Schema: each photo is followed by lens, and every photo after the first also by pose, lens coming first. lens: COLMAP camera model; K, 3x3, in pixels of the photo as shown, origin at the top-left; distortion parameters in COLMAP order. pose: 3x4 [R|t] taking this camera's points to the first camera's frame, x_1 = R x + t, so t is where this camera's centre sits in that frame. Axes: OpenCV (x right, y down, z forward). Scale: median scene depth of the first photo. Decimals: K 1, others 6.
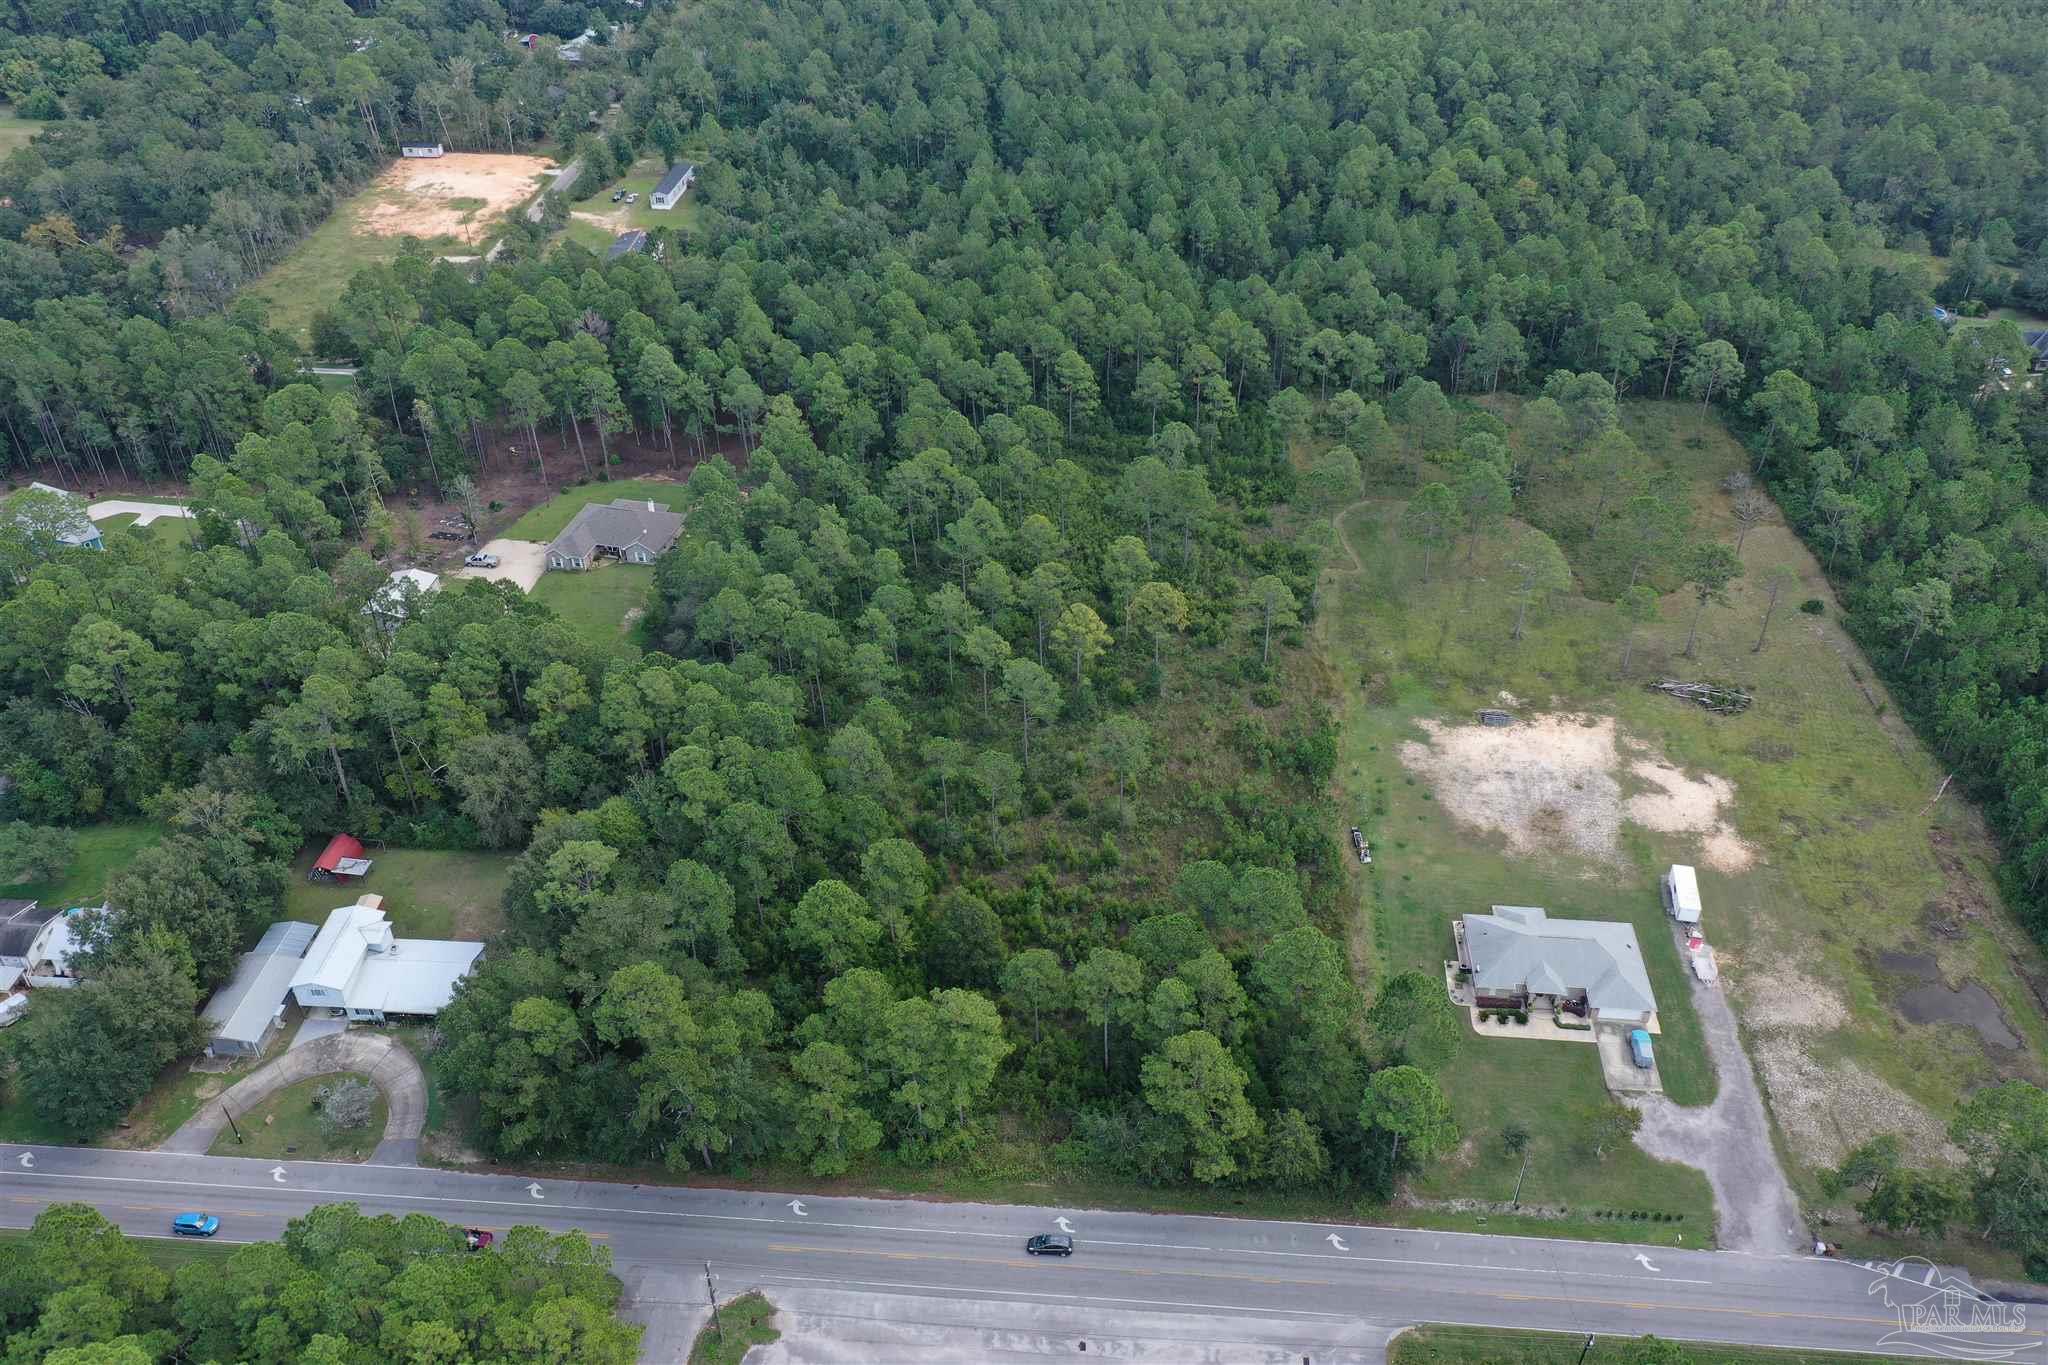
lens RADIAL K [[1614.6, 0, 1029.1], [0, 1614.6, 680.1], [0, 0, 1]] dist [0.008376, 0.004182]
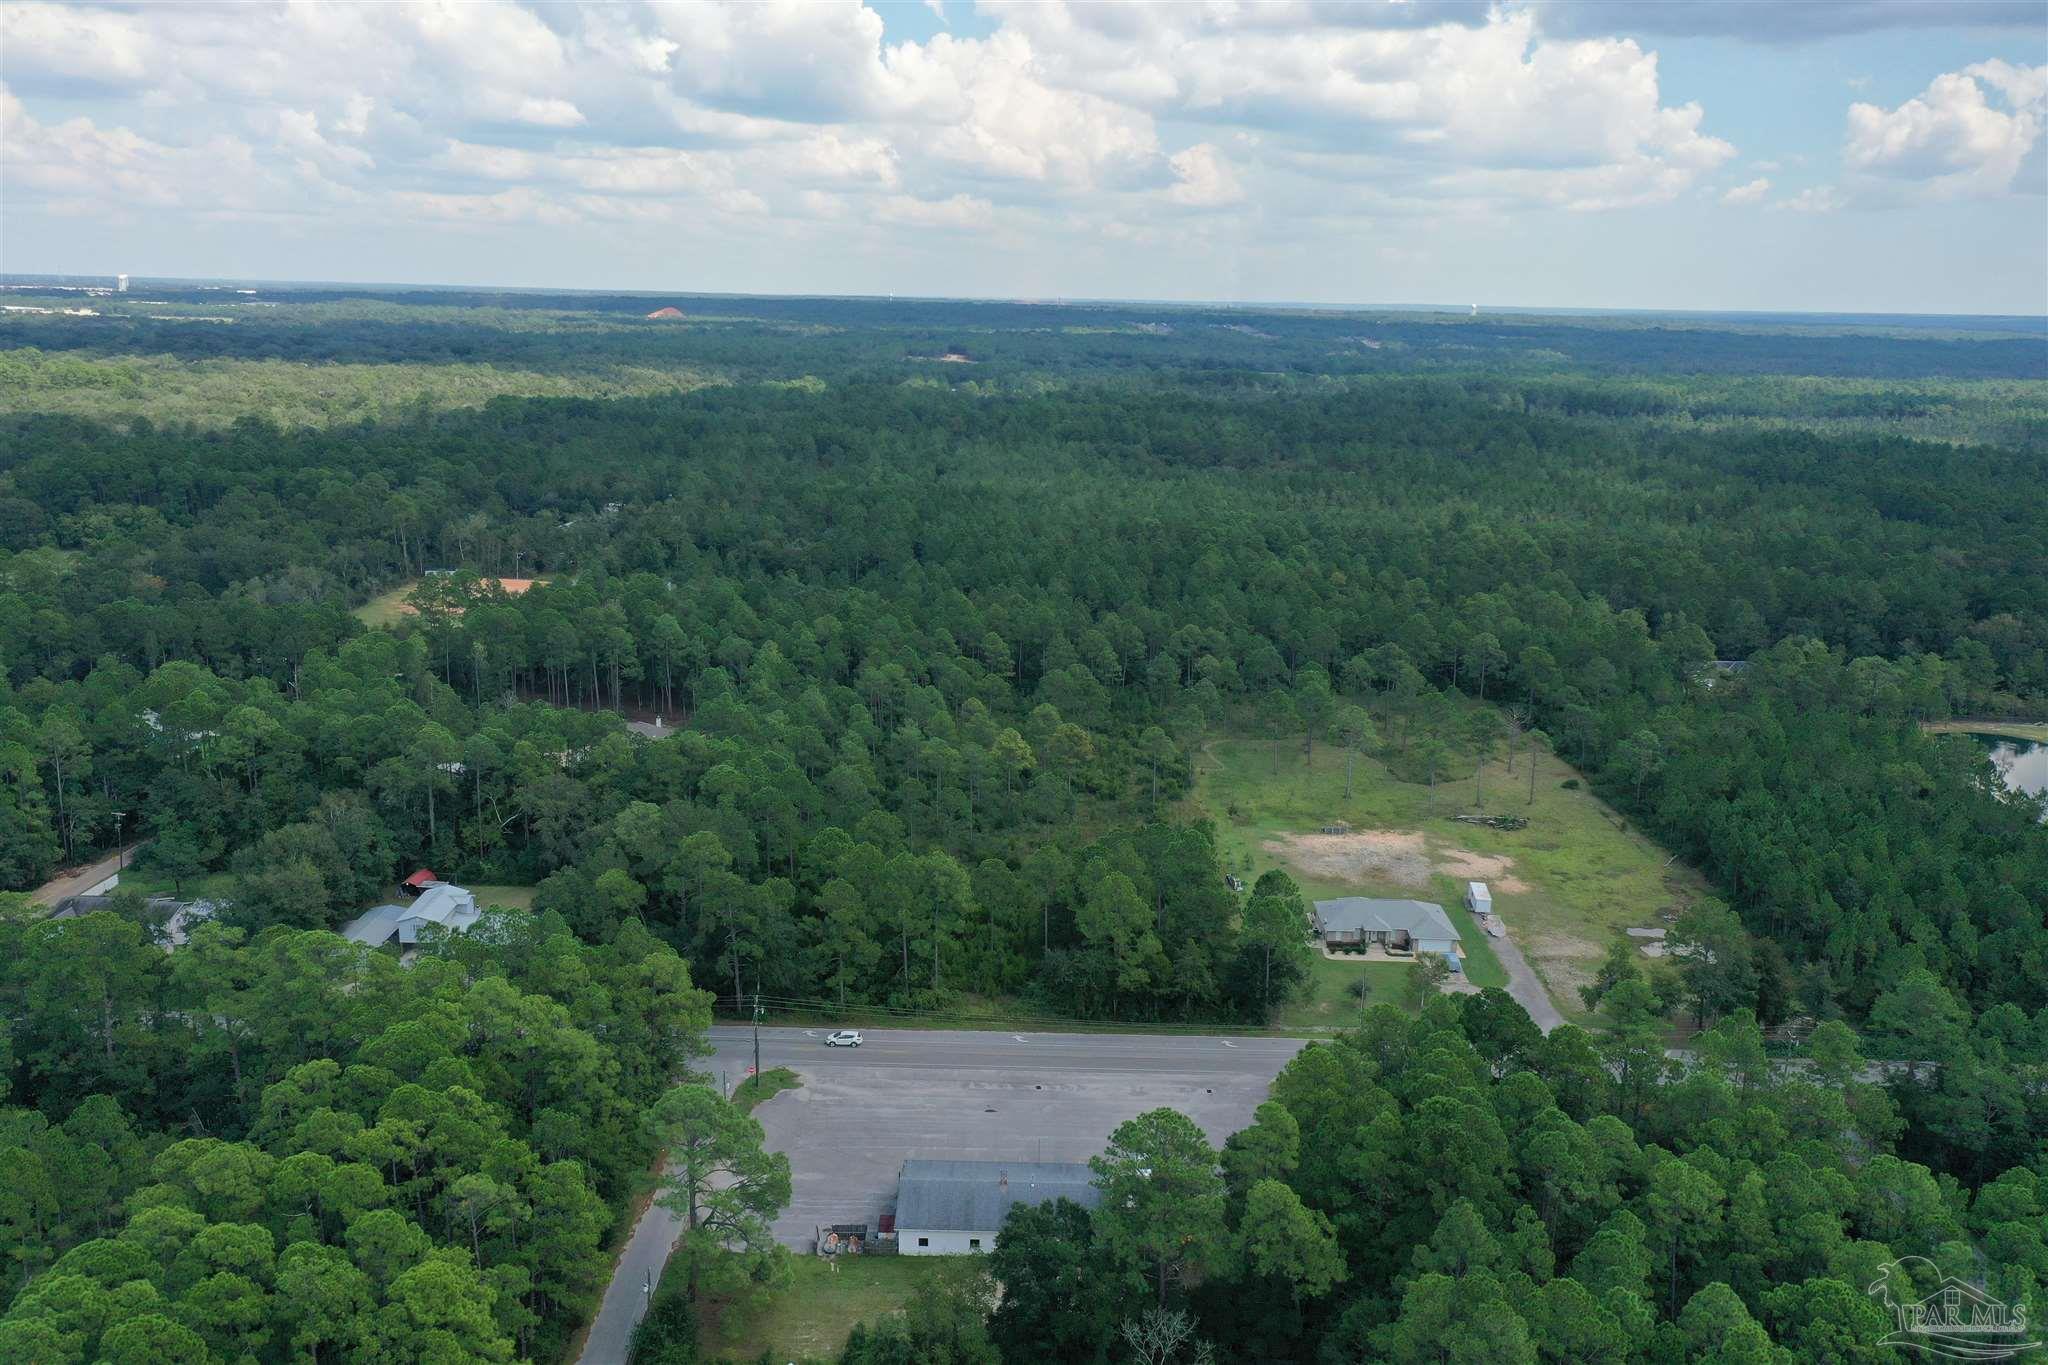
lens RADIAL K [[1614.6, 0, 1029.1], [0, 1614.6, 680.1], [0, 0, 1]] dist [0.008376, 0.004182]
pose [[0.997191, 0.013894, 0.073605, -0.051520], [0.015386, 0.923698, -0.382811, 0.422849], [-0.073308, 0.382868, 0.920890, -0.221665]]
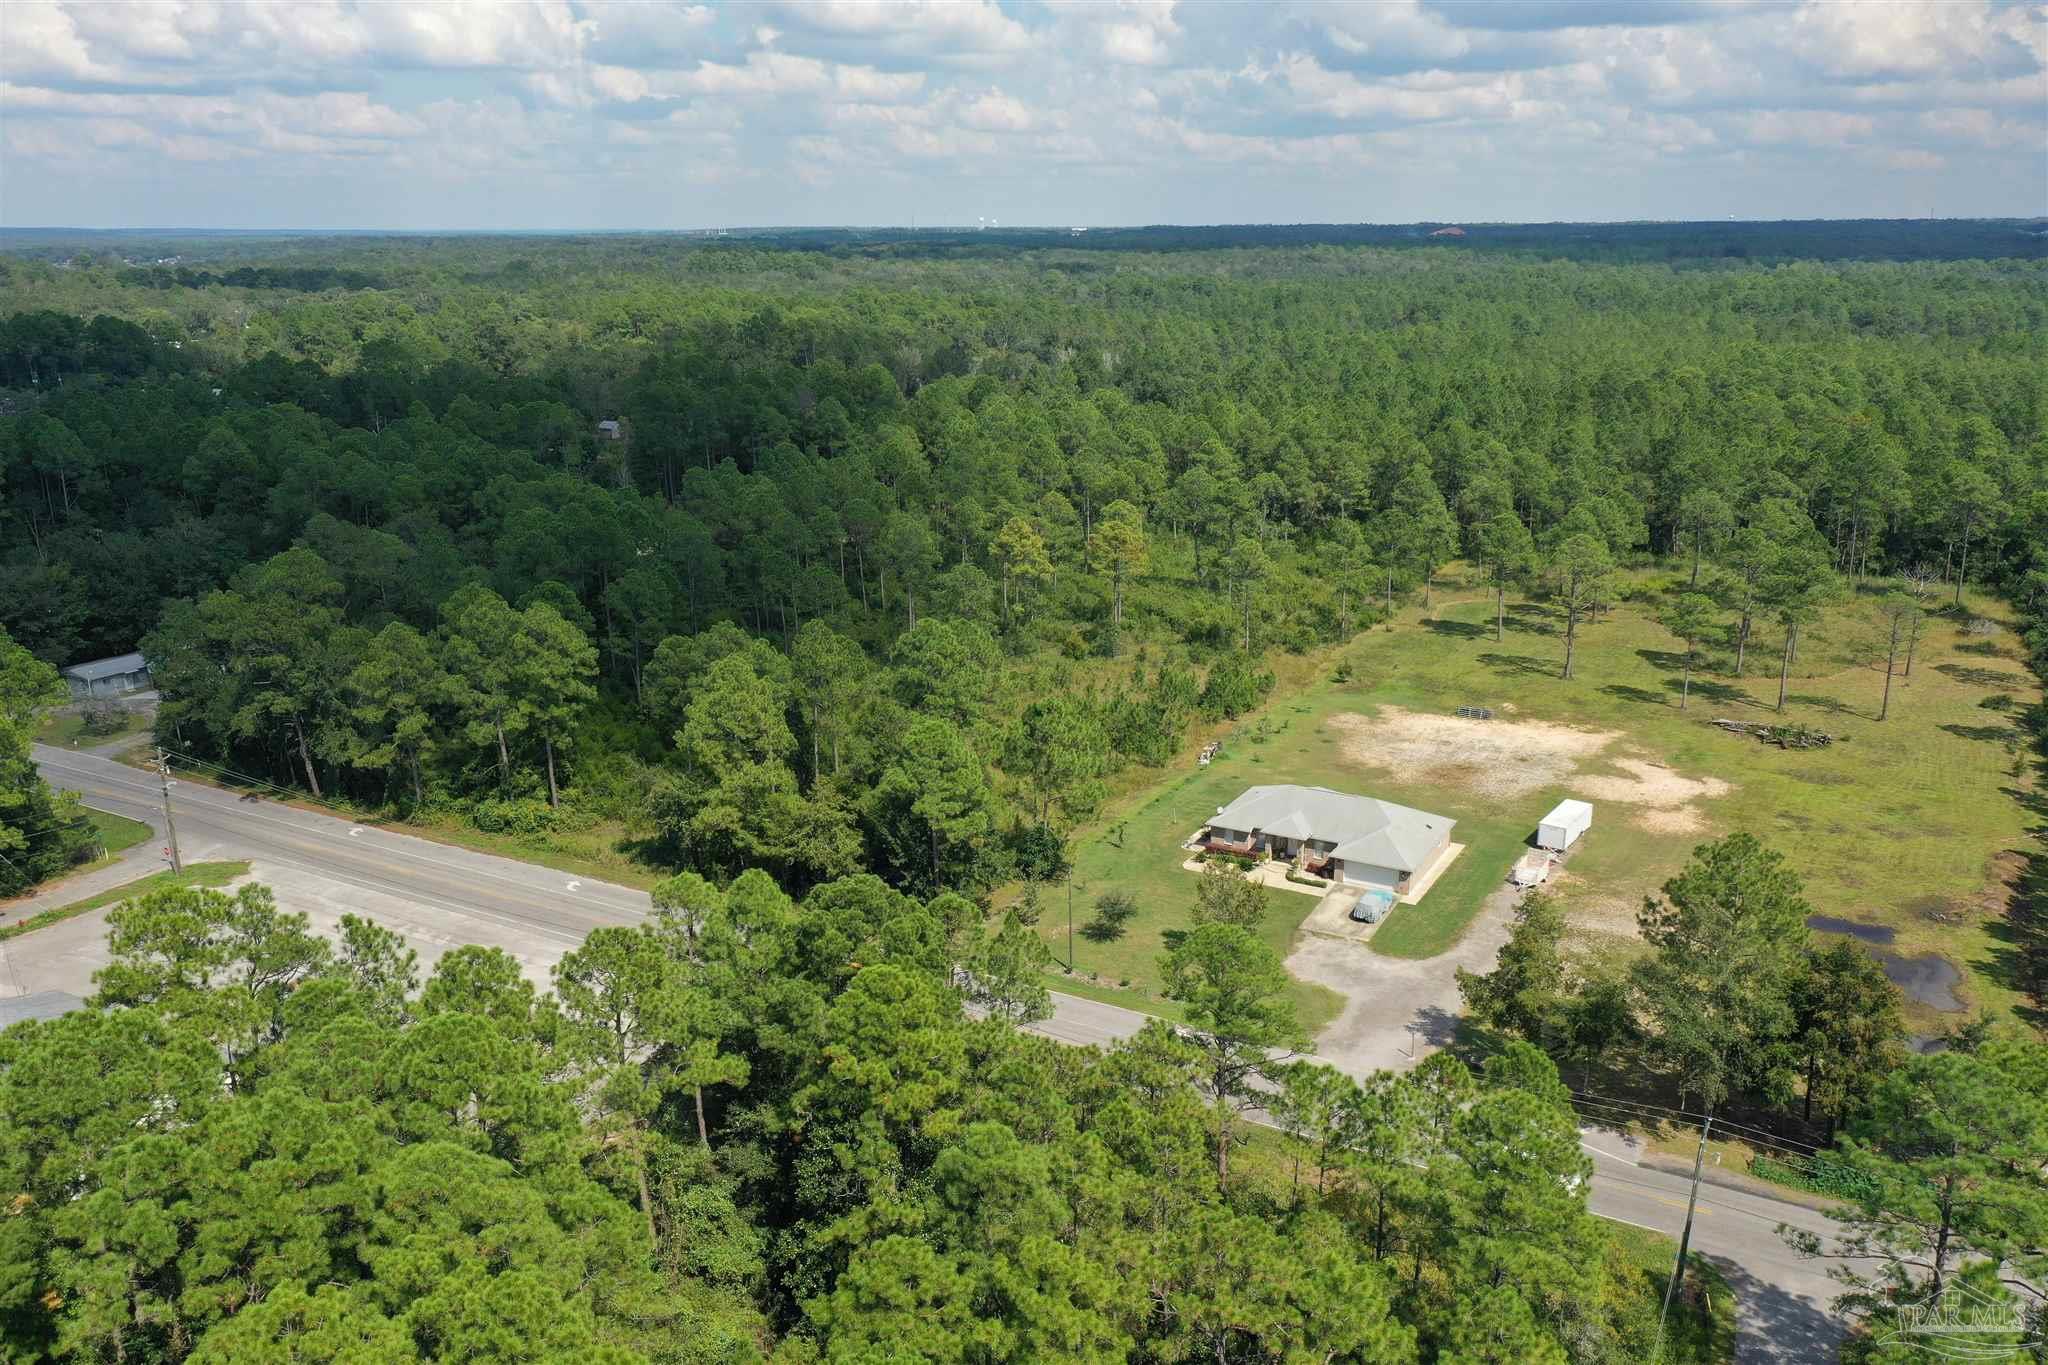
lens RADIAL K [[1614.6, 0, 1029.1], [0, 1614.6, 680.1], [0, 0, 1]] dist [0.008376, 0.004182]
pose [[0.909152, 0.116228, -0.399917, 0.428877], [-0.246606, 0.924059, -0.292062, 0.319346], [0.335602, 0.364150, 0.868773, 0.219557]]
